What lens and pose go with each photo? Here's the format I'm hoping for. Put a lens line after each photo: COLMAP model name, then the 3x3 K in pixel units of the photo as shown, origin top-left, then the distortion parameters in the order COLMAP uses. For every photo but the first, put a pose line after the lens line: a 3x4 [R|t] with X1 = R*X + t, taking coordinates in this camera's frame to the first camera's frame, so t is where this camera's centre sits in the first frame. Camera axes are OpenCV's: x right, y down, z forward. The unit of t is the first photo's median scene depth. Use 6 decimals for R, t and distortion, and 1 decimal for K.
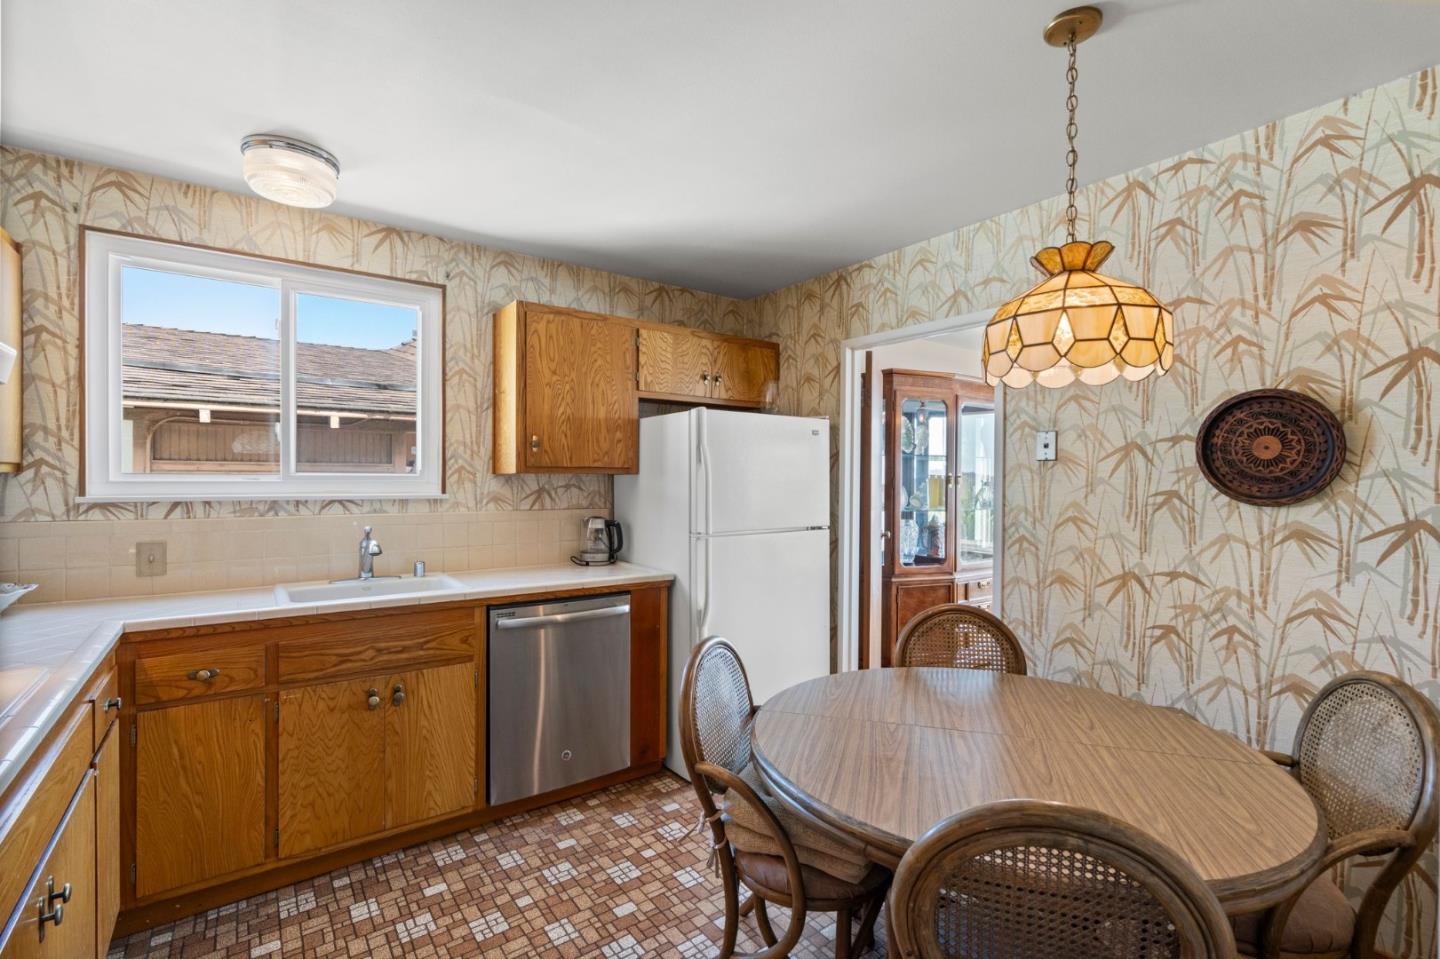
lens RADIAL K [[651.1, 0, 719.8], [0, 651.1, 481.5], [0, 0, 1]] dist [-0.000032, 0.000190]
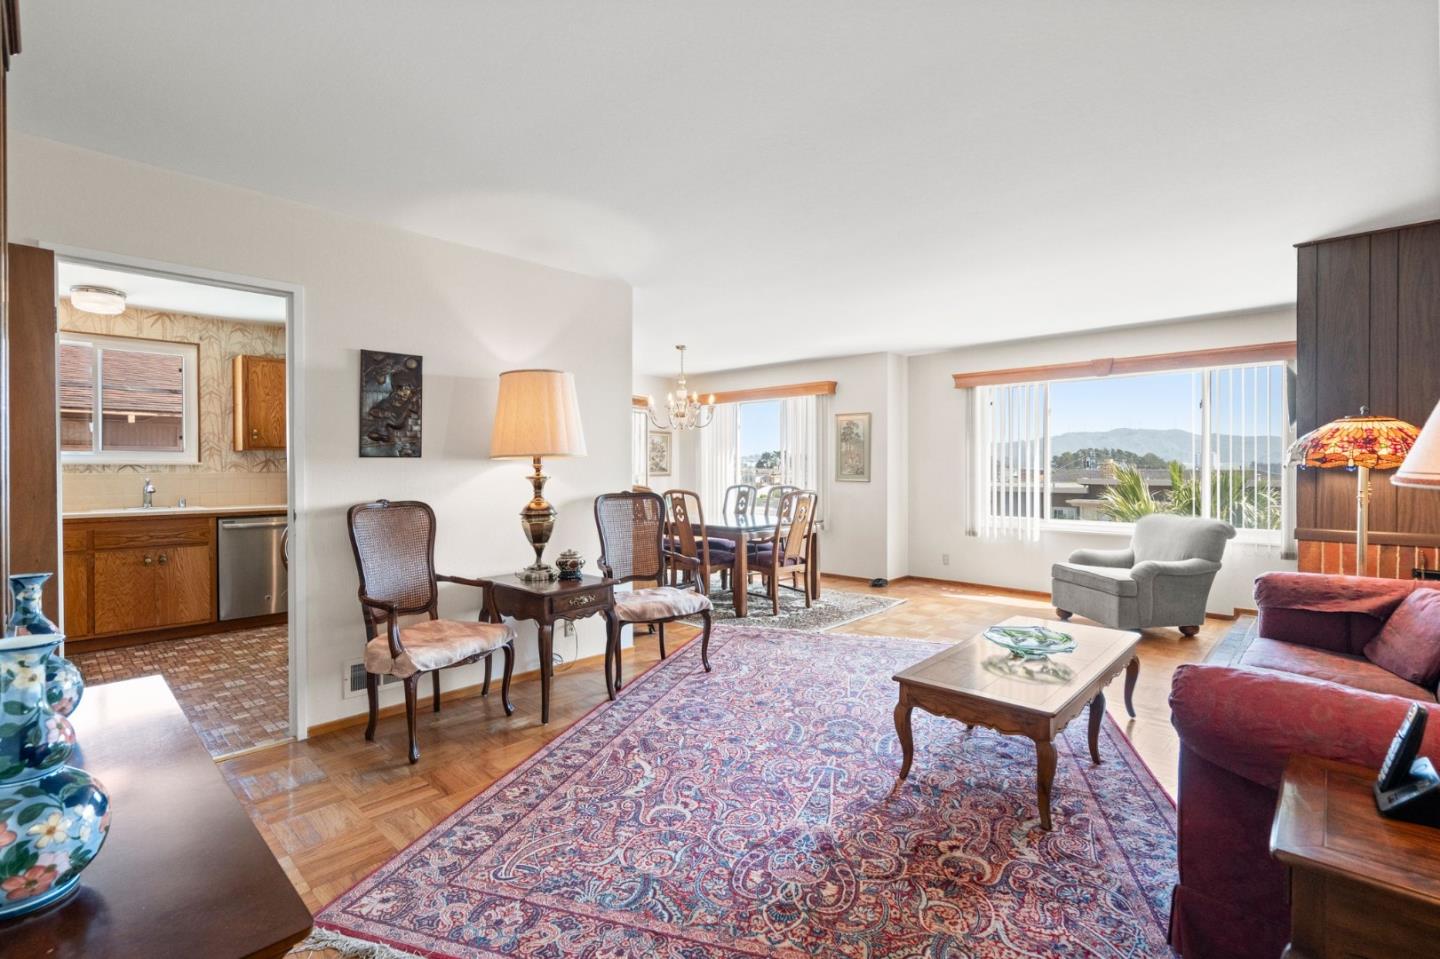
lens RADIAL K [[651.1, 0, 719.7], [0, 651.1, 470.4], [0, 0, 1]] dist [-0.000032, 0.000190]
pose [[0.983416, -0.007993, 0.181186, 0.728667], [0.007602, 0.999967, 0.002856, 0.053276], [-0.181203, -0.001431, 0.983445, -1.123270]]
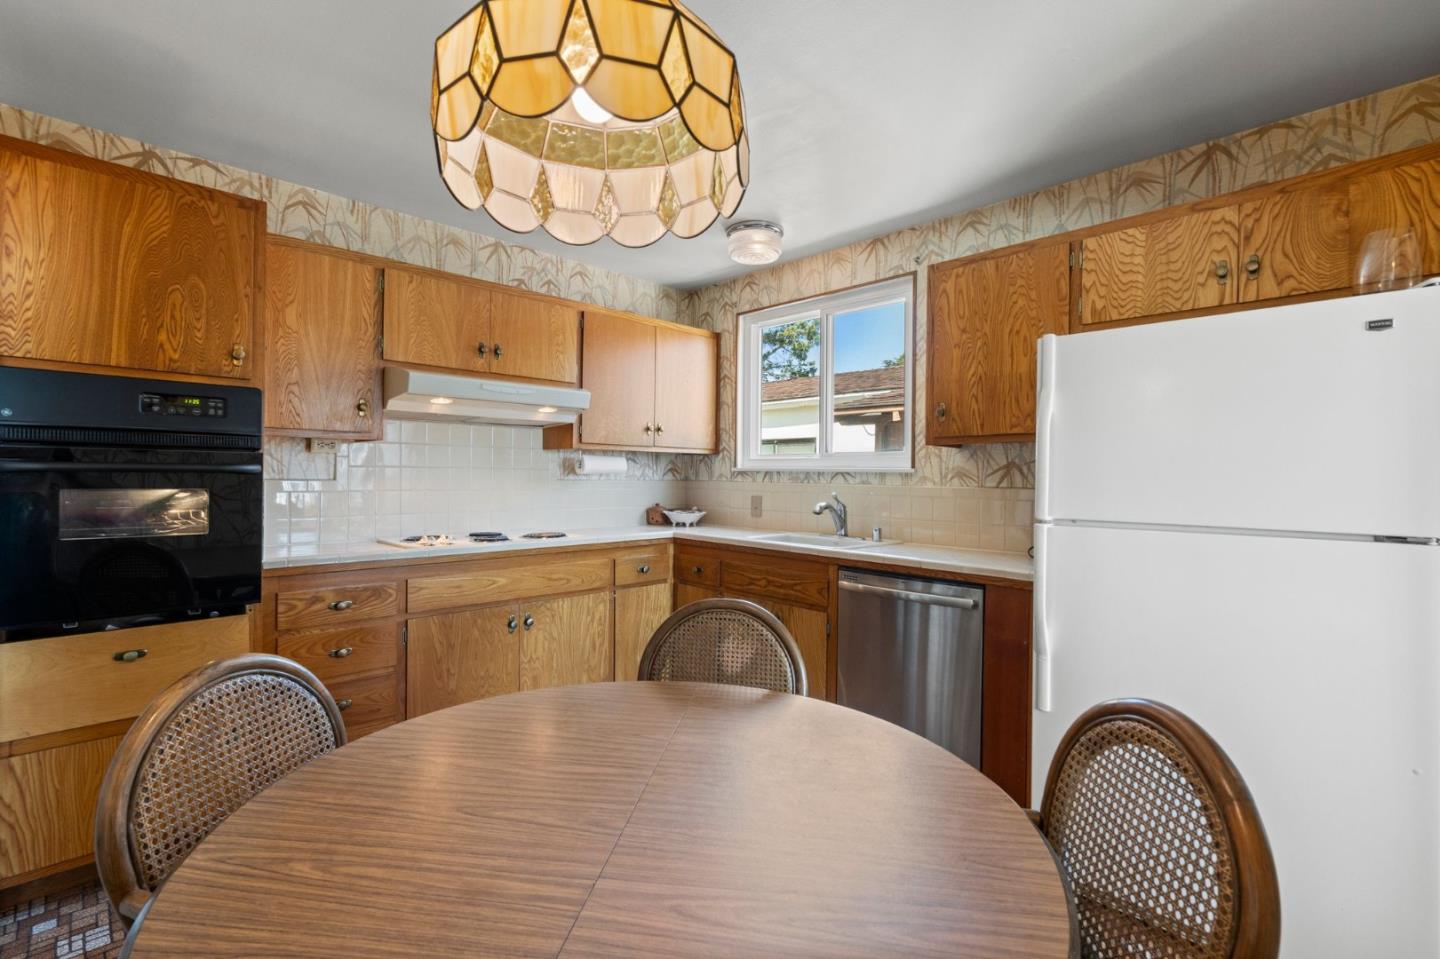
lens RADIAL K [[651.1, 0, 722.8], [0, 651.1, 474.8], [0, 0, 1]] dist [-0.000032, 0.000190]
pose [[0.147575, -0.003682, -0.989044, 0.654055], [-0.016318, 0.999848, -0.006157, 0.046827], [0.988916, 0.017048, 0.147493, 0.614067]]
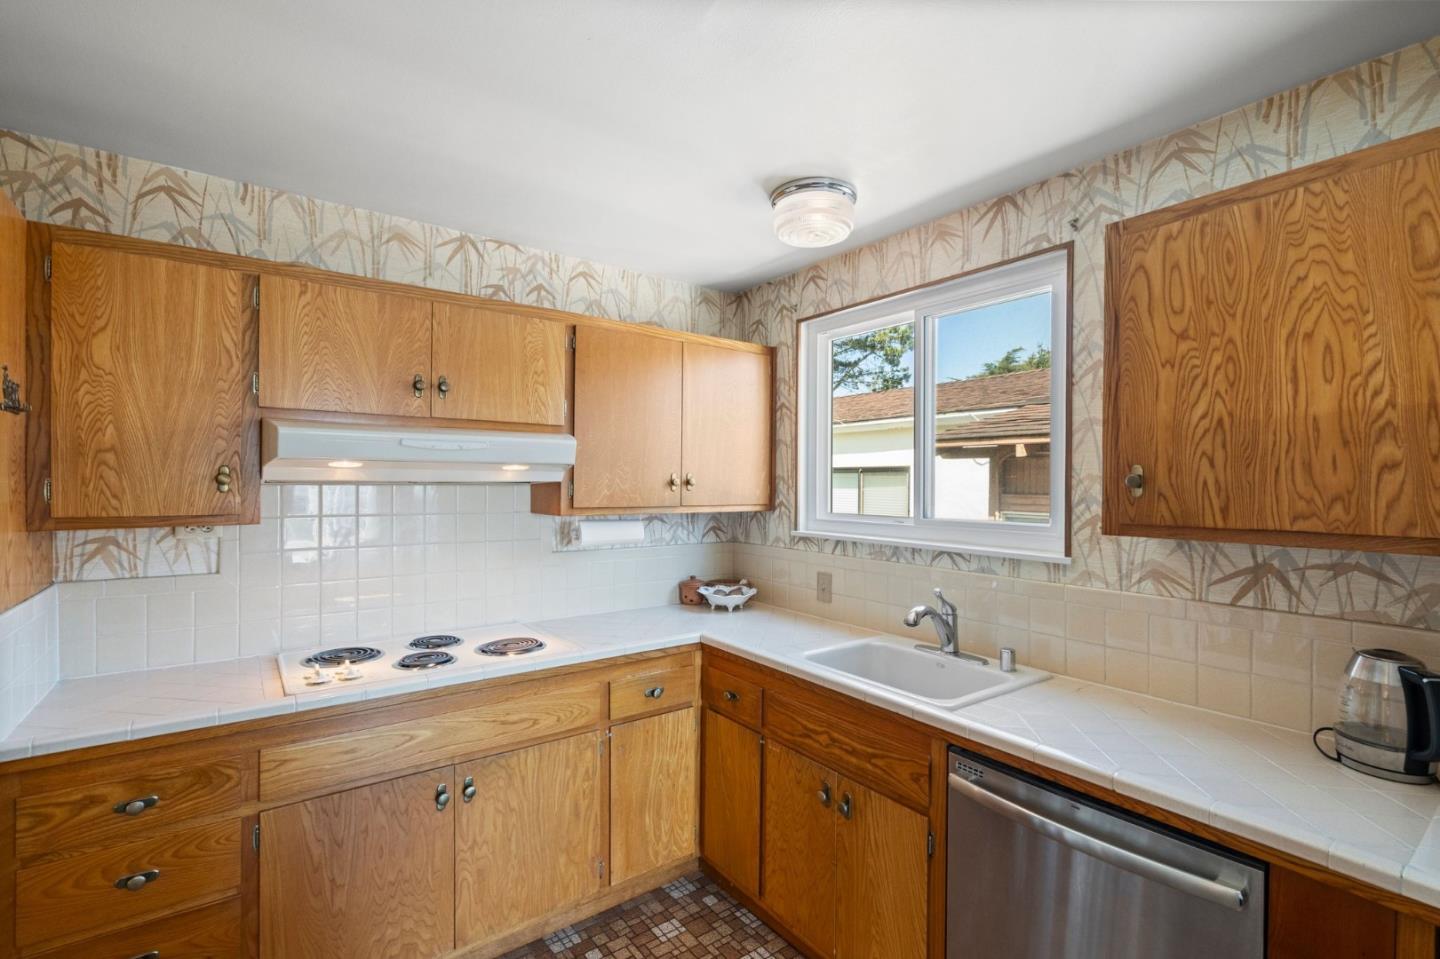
lens RADIAL K [[651.1, 0, 722.1], [0, 651.1, 484.2], [0, 0, 1]] dist [-0.000032, 0.000190]
pose [[0.008698, -0.002441, -0.999959, 0.266808], [-0.013484, 0.999906, -0.002558, -0.054944], [0.999871, 0.013506, 0.008664, 0.730489]]
